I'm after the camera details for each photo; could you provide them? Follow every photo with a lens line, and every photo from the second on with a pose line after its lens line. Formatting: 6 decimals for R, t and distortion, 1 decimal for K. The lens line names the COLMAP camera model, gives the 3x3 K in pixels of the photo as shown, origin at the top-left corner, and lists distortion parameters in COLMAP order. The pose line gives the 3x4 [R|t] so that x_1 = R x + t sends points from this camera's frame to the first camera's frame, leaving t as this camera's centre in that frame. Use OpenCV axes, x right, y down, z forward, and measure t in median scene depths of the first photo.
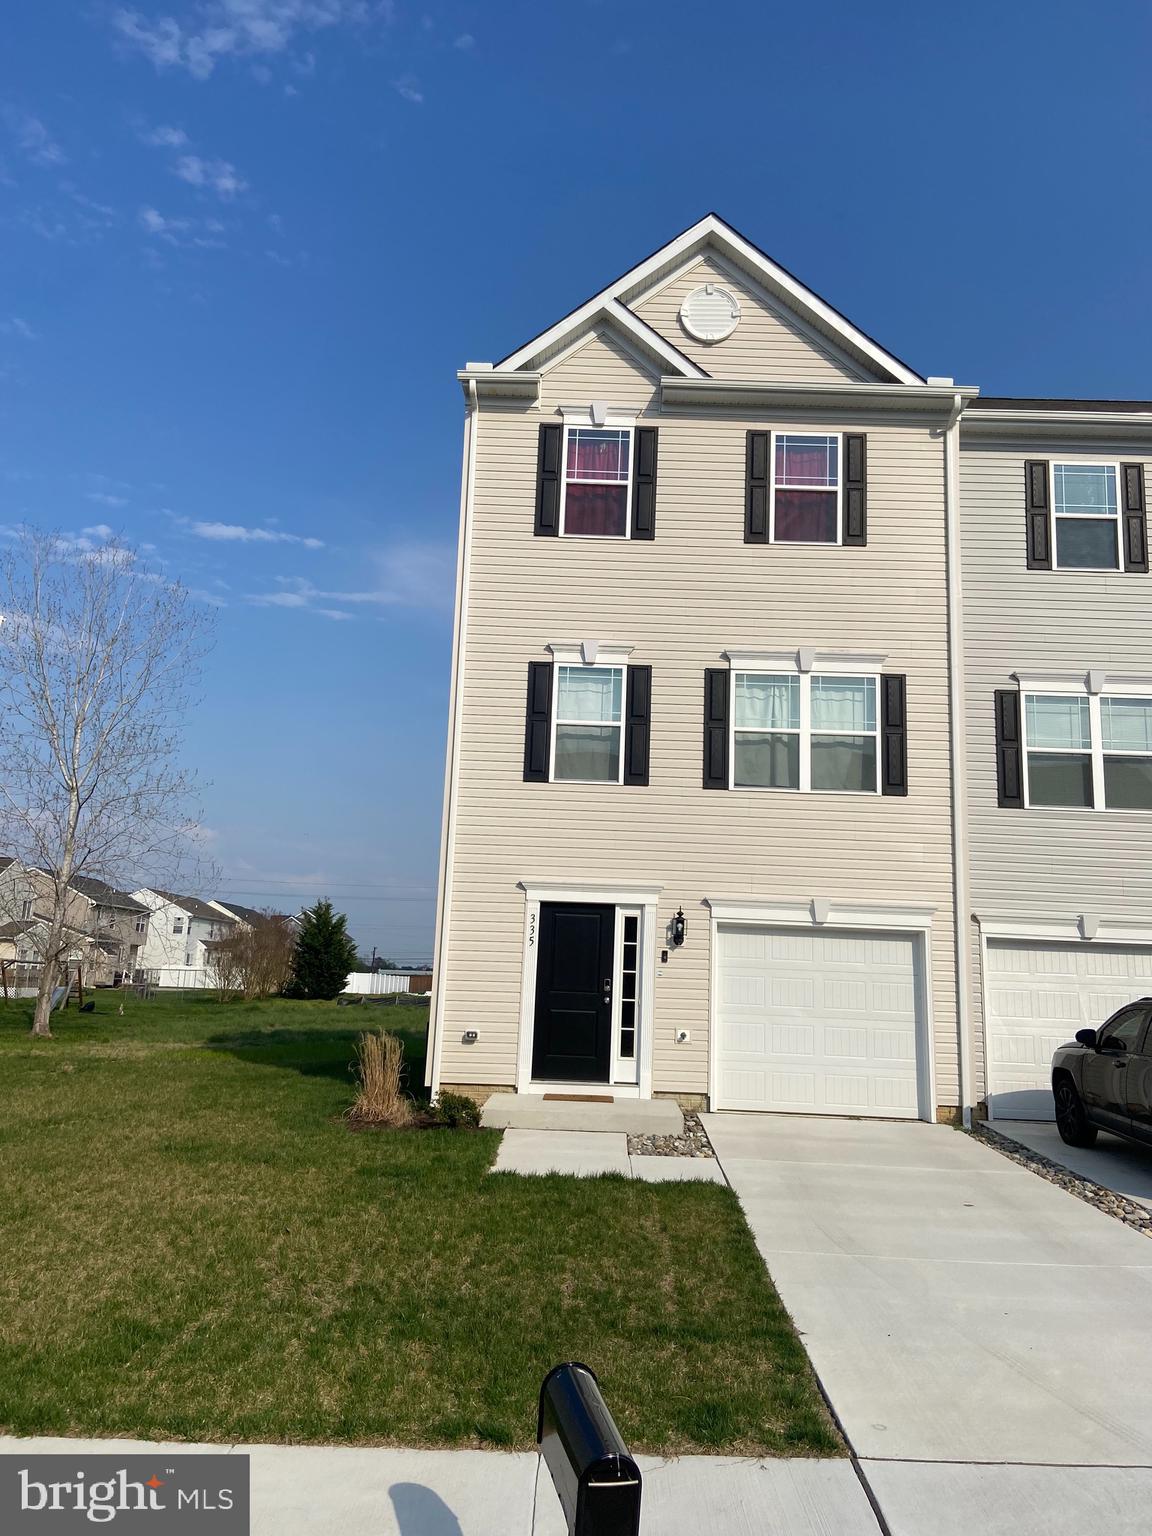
lens RADIAL K [[1113.1, 0, 576.0], [0, 1113.1, 768.0], [0, 0, 1]] dist [0.080208, -0.000225]
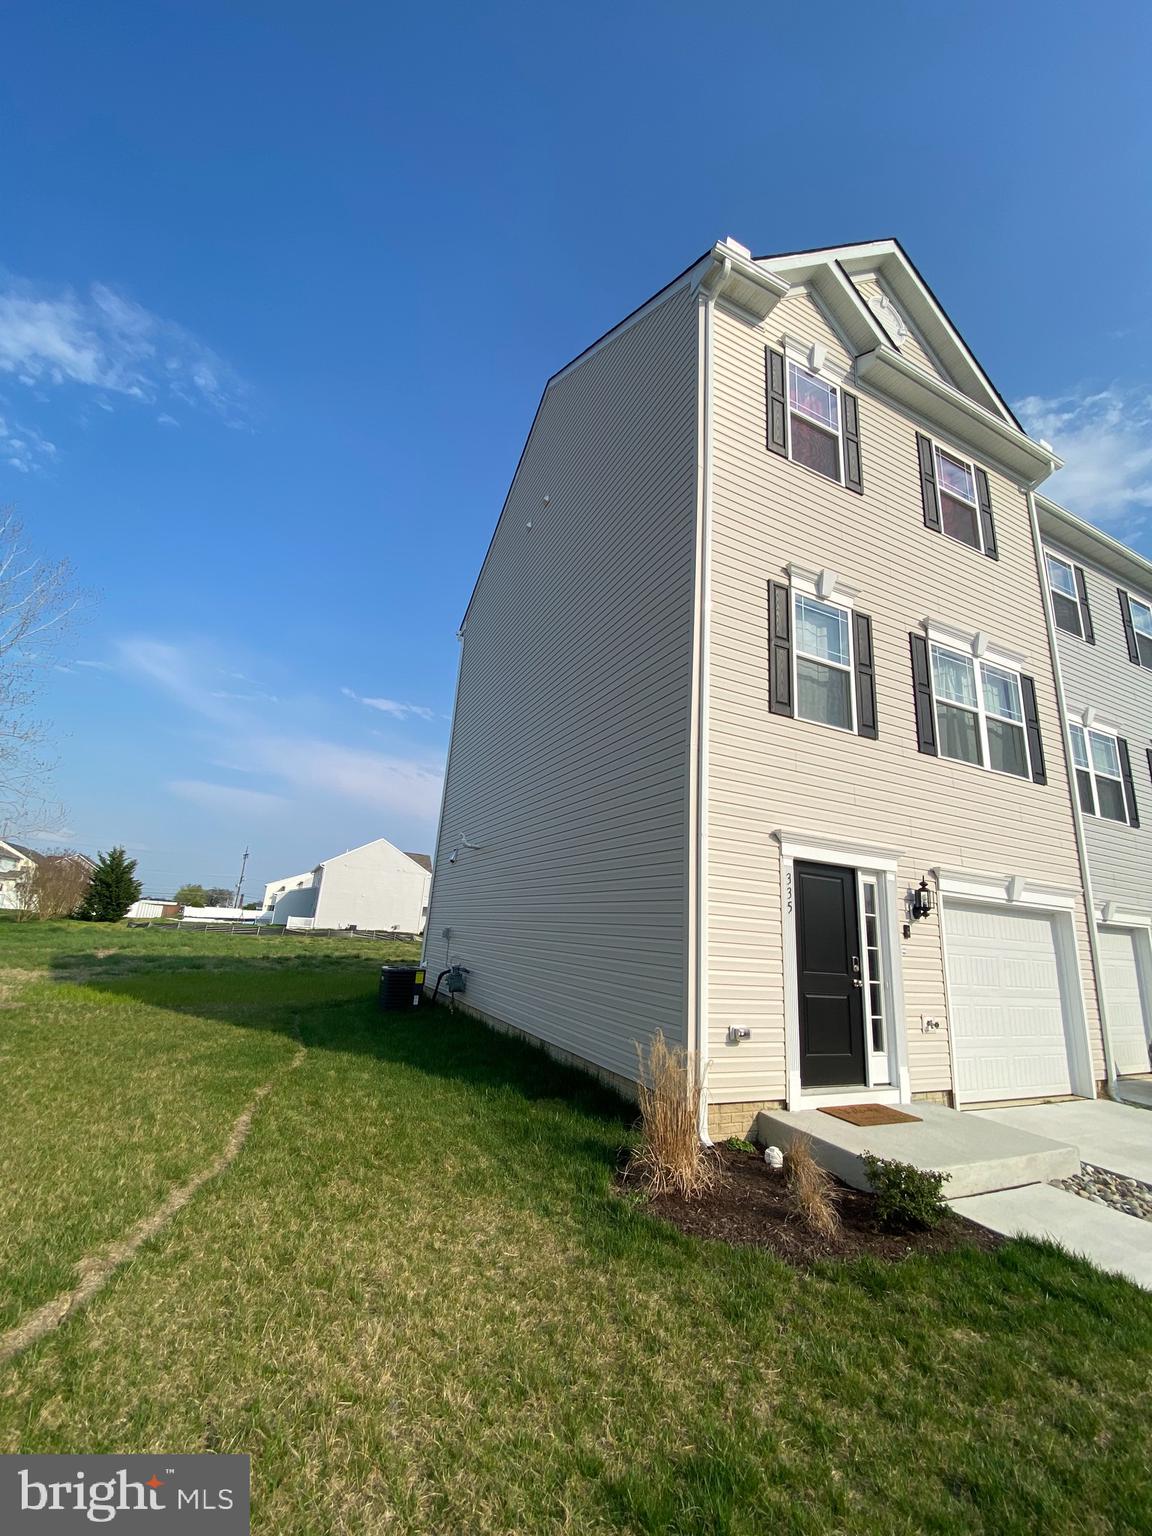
lens RADIAL K [[628.5, 0, 576.0], [0, 628.5, 768.0], [0, 0, 1]] dist [0.013863, -0.017206]
pose [[0.904204, 0.134991, 0.405207, -0.362964], [-0.116052, 0.990697, -0.071077, 0.103657], [-0.411032, 0.017243, 0.911458, 0.633566]]
